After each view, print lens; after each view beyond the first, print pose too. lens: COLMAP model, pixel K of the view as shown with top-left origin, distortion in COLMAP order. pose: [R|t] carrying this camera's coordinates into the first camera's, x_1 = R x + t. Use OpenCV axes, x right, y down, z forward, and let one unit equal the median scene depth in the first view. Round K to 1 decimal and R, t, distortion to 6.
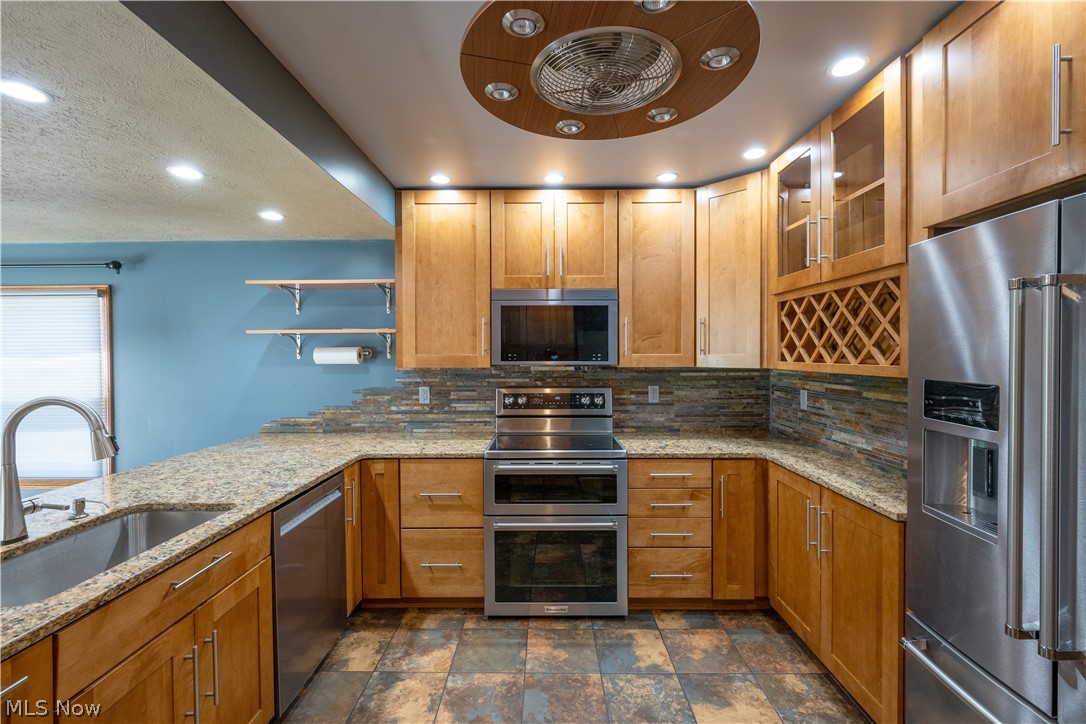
lens RADIAL K [[473.3, 0, 543.0], [0, 473.3, 362.0], [0, 0, 1]] dist [-0.000647, -0.000262]
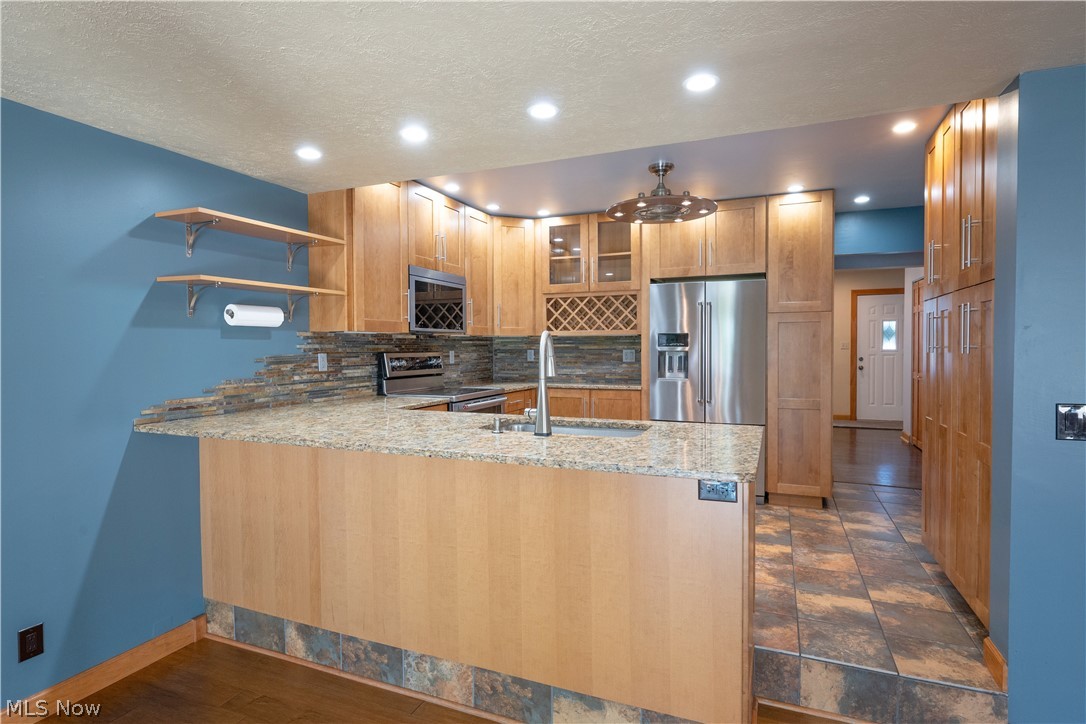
lens RADIAL K [[558.8, 0, 543.0], [0, 558.8, 362.0], [0, 0, 1]] dist [-0.001123, 0.000285]
pose [[0.381352, -0.024540, 0.924104, -1.252323], [0.021149, 0.999618, 0.017818, 0.065817], [-0.924188, 0.012749, 0.381725, 0.180713]]
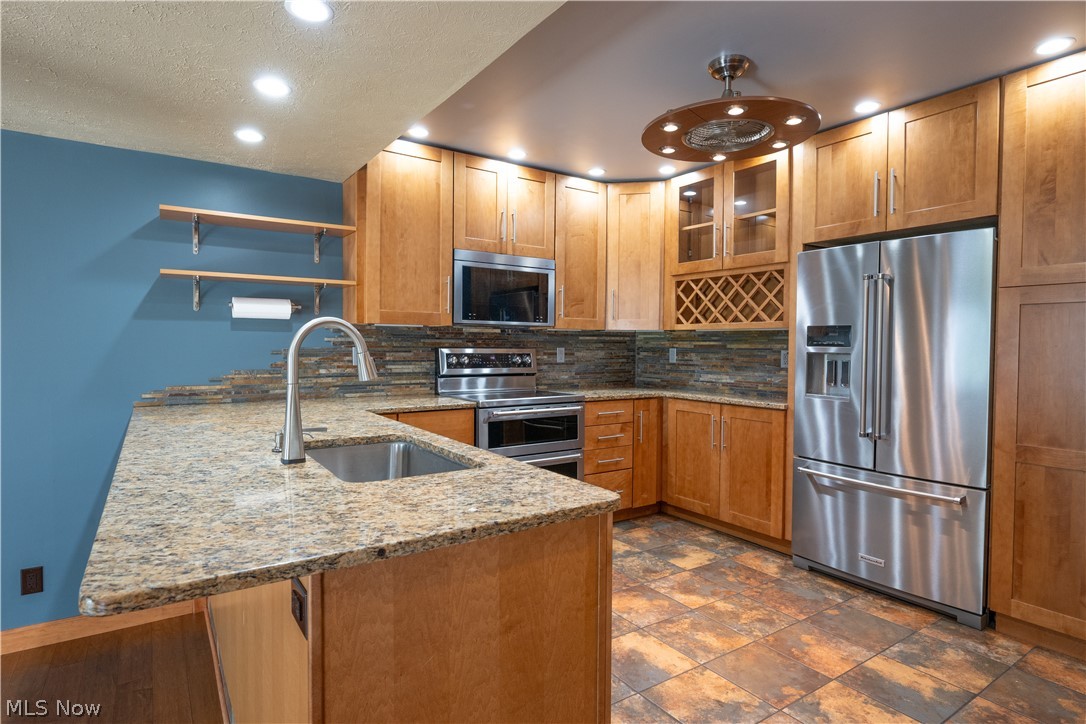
lens RADIAL K [[576.1, 0, 543.0], [0, 576.1, 362.0], [0, 0, 1]] dist [-0.001688, -0.000809]
pose [[0.823760, -0.006832, 0.566897, -0.657955], [-0.001377, 0.999900, 0.014052, 0.072742], [-0.566937, -0.012357, 0.823669, -0.136129]]
